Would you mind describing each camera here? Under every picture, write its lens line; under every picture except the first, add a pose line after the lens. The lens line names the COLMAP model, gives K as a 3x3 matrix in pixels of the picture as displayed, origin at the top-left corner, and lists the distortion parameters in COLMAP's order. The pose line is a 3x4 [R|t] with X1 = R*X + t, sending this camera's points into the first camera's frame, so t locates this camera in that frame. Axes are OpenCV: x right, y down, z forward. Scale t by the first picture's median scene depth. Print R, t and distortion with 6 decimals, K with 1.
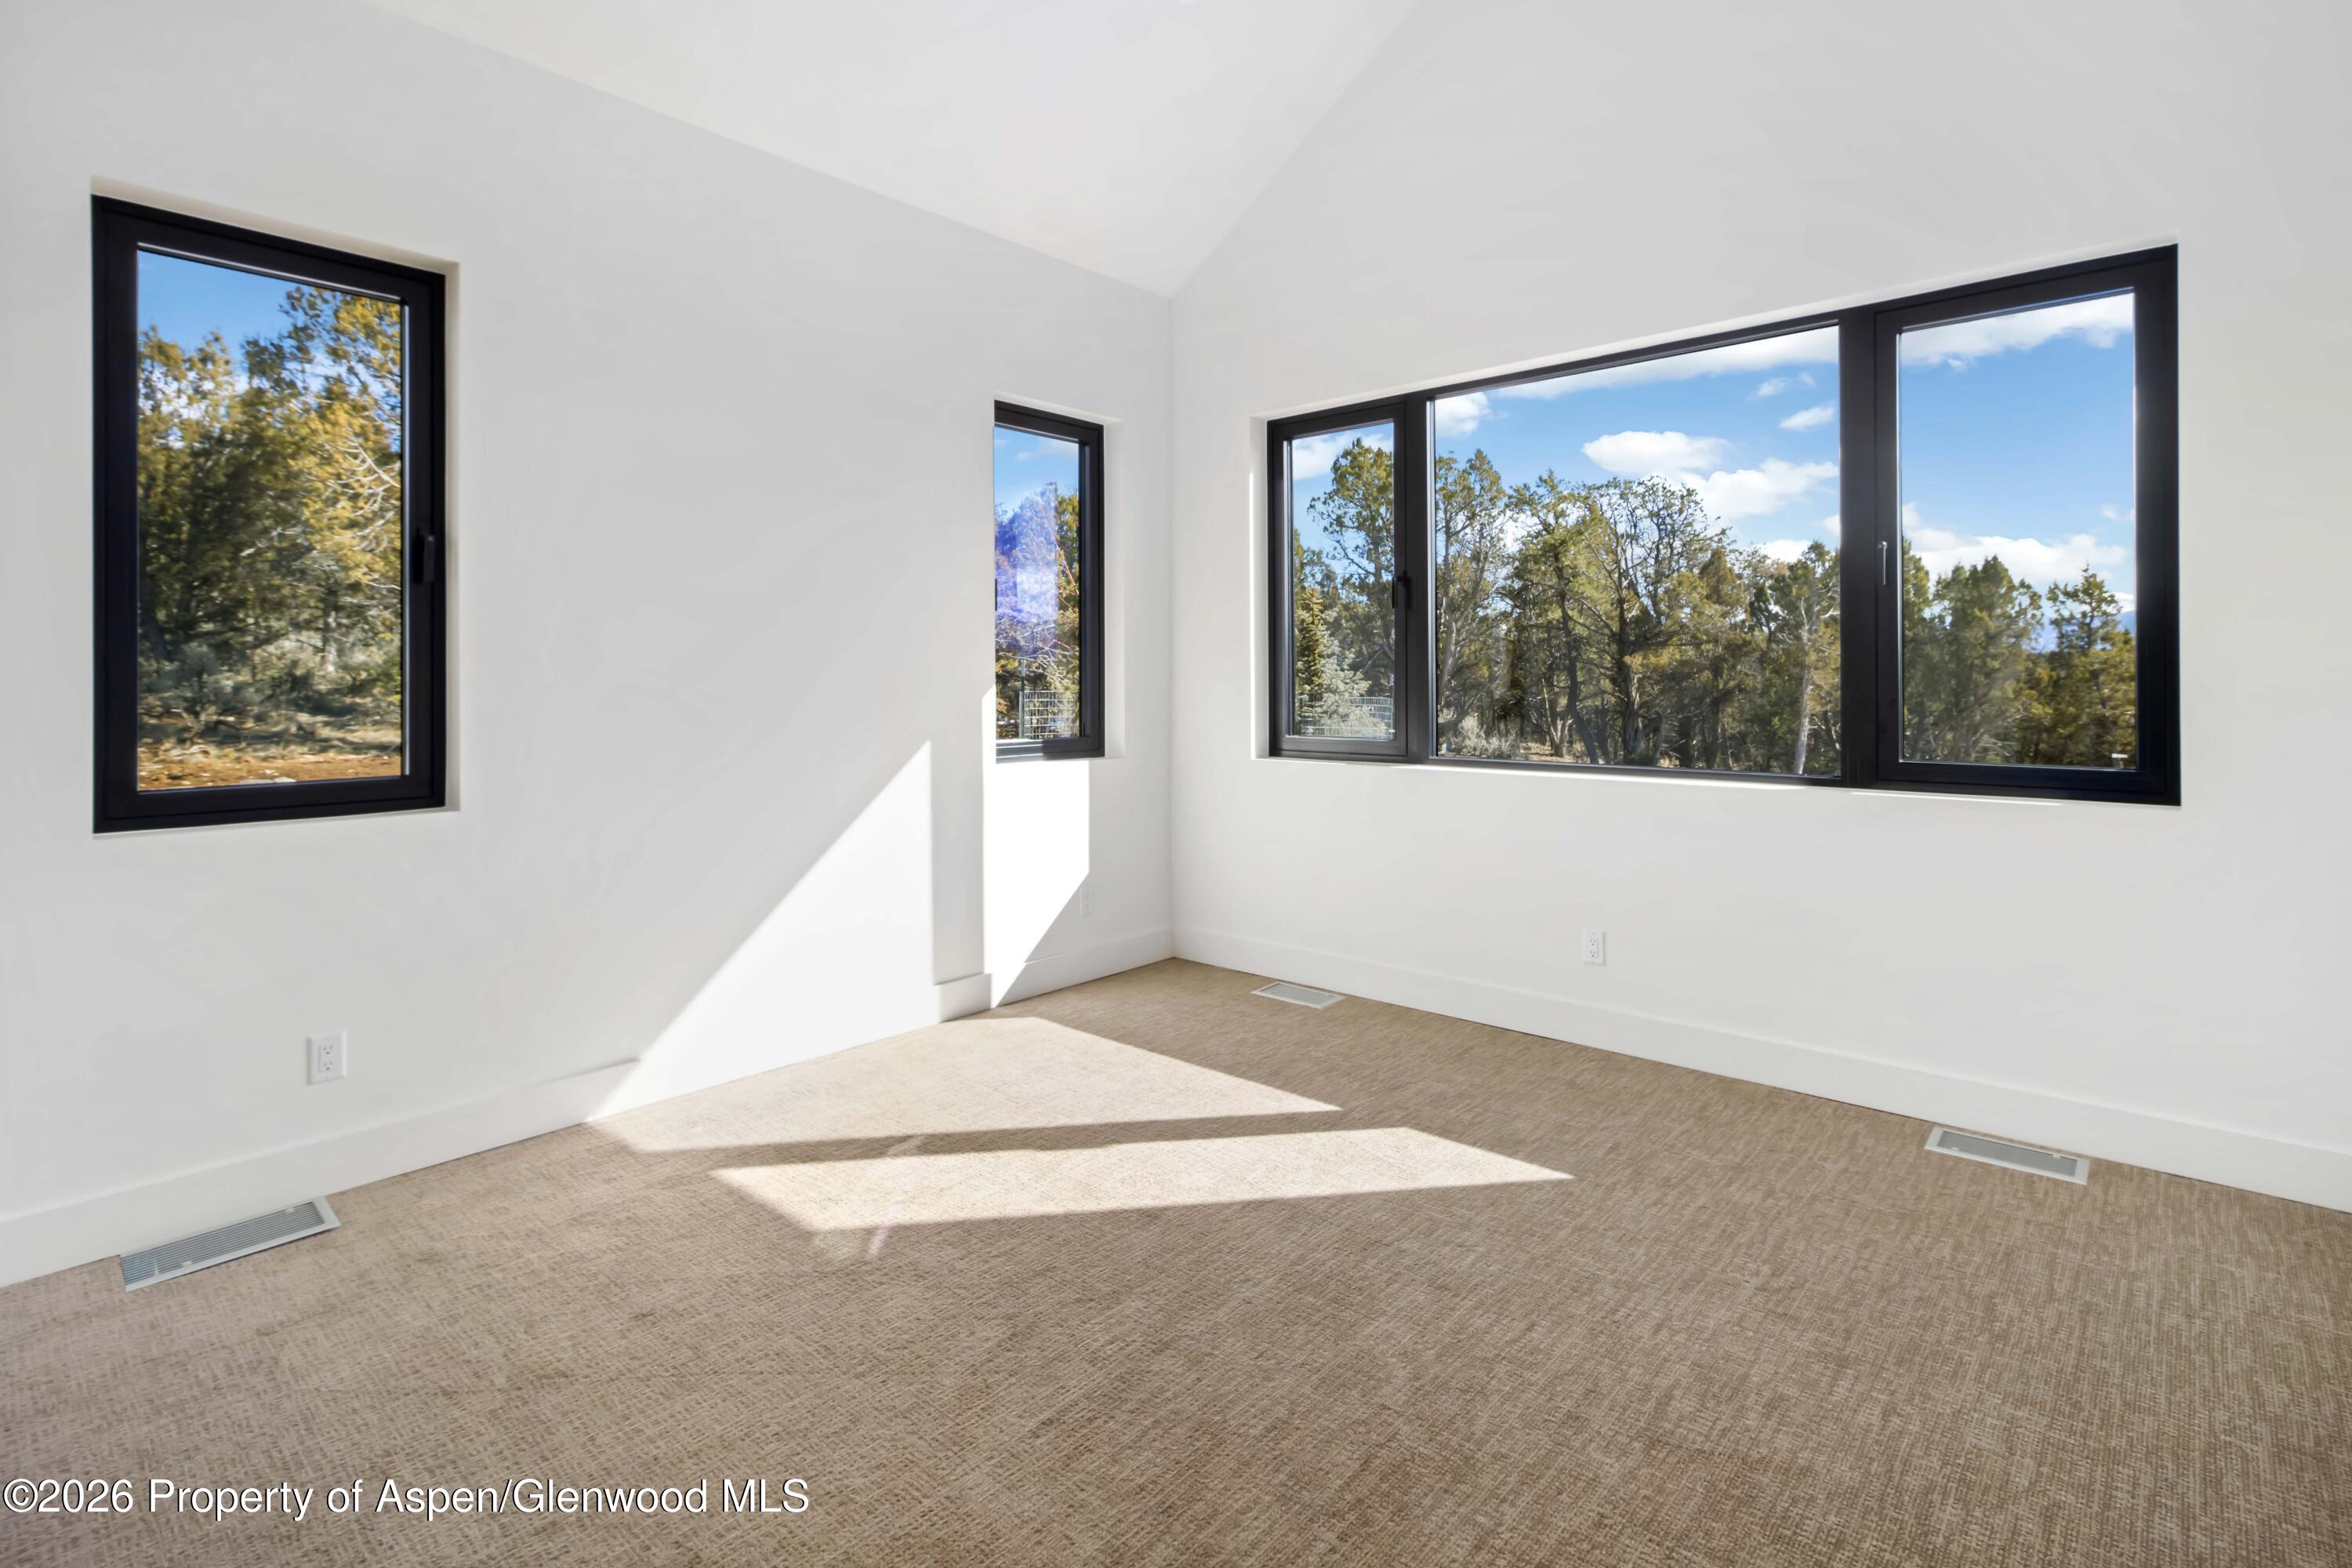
lens RADIAL K [[1143.5, 0, 1185.3], [0, 1143.5, 698.7], [0, 0, 1]] dist [0.003322, 0.001095]
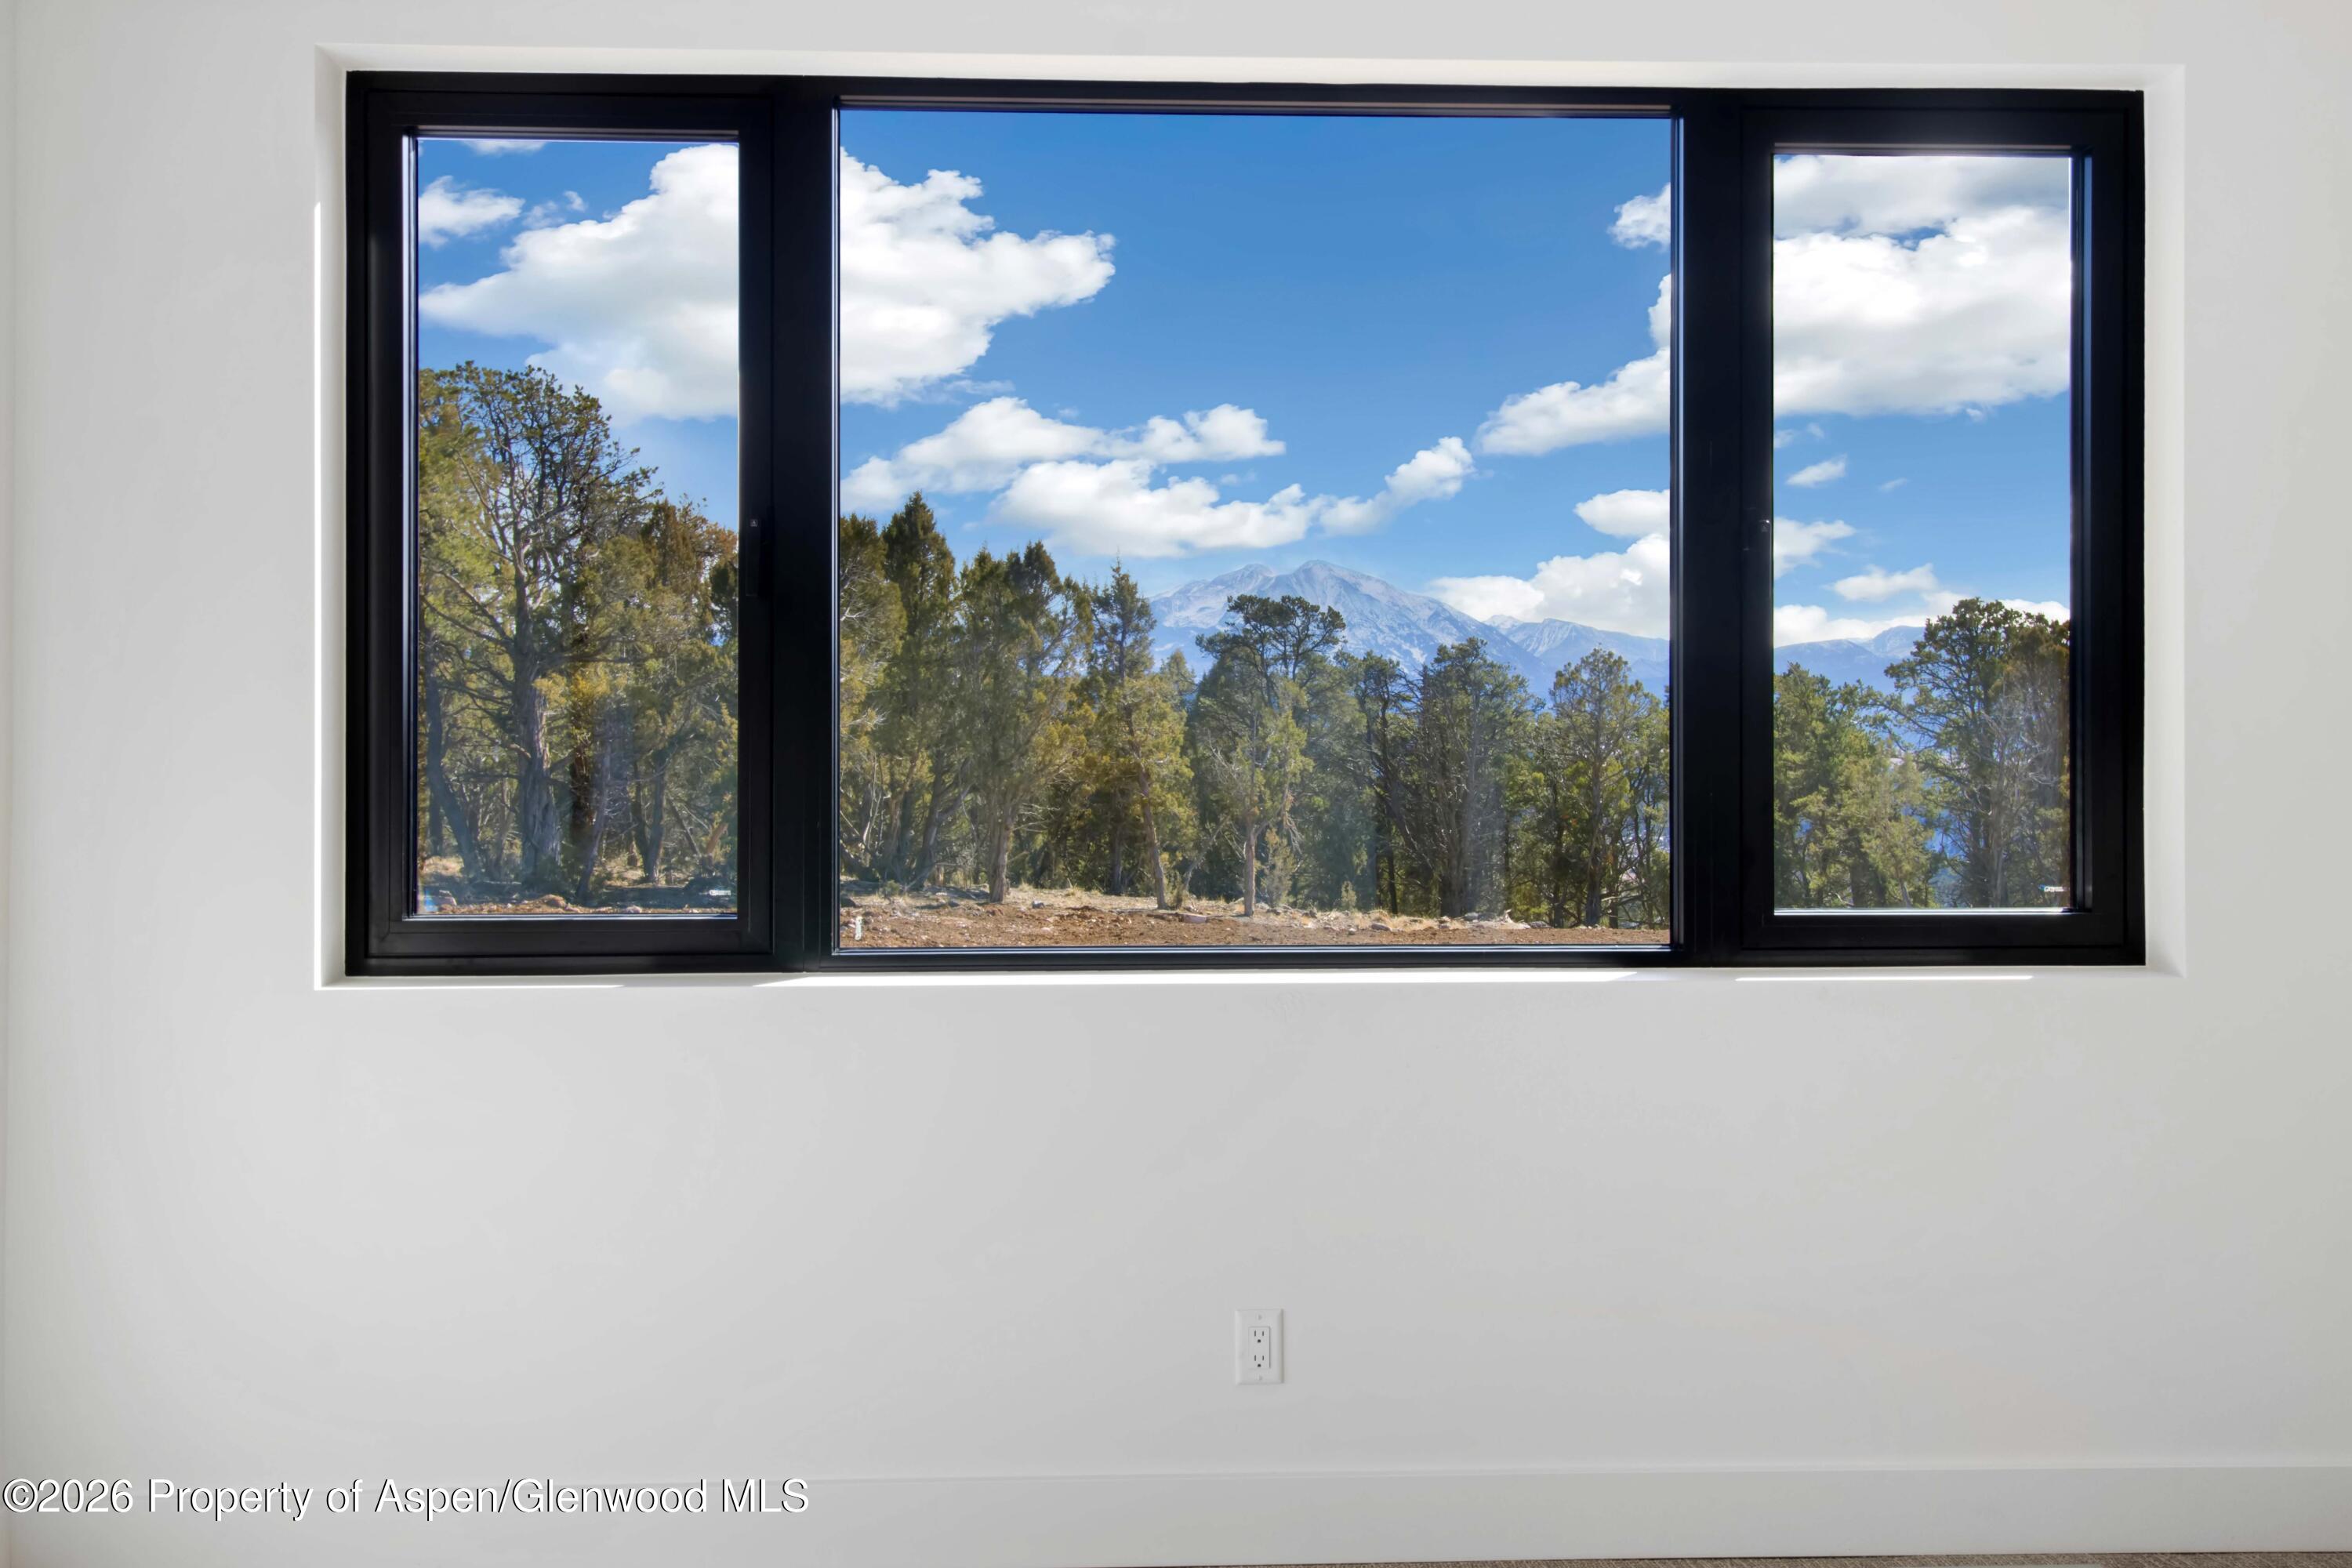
lens RADIAL K [[1918.5, 0, 1176.4], [0, 1918.5, 724.2], [0, 0, 1]] dist [0.001106, 0.002911]
pose [[0.721897, -0.004638, 0.691984, -0.042362], [0.010935, 0.999929, -0.004706, -0.006697], [-0.691914, 0.010965, 0.721897, 0.094296]]
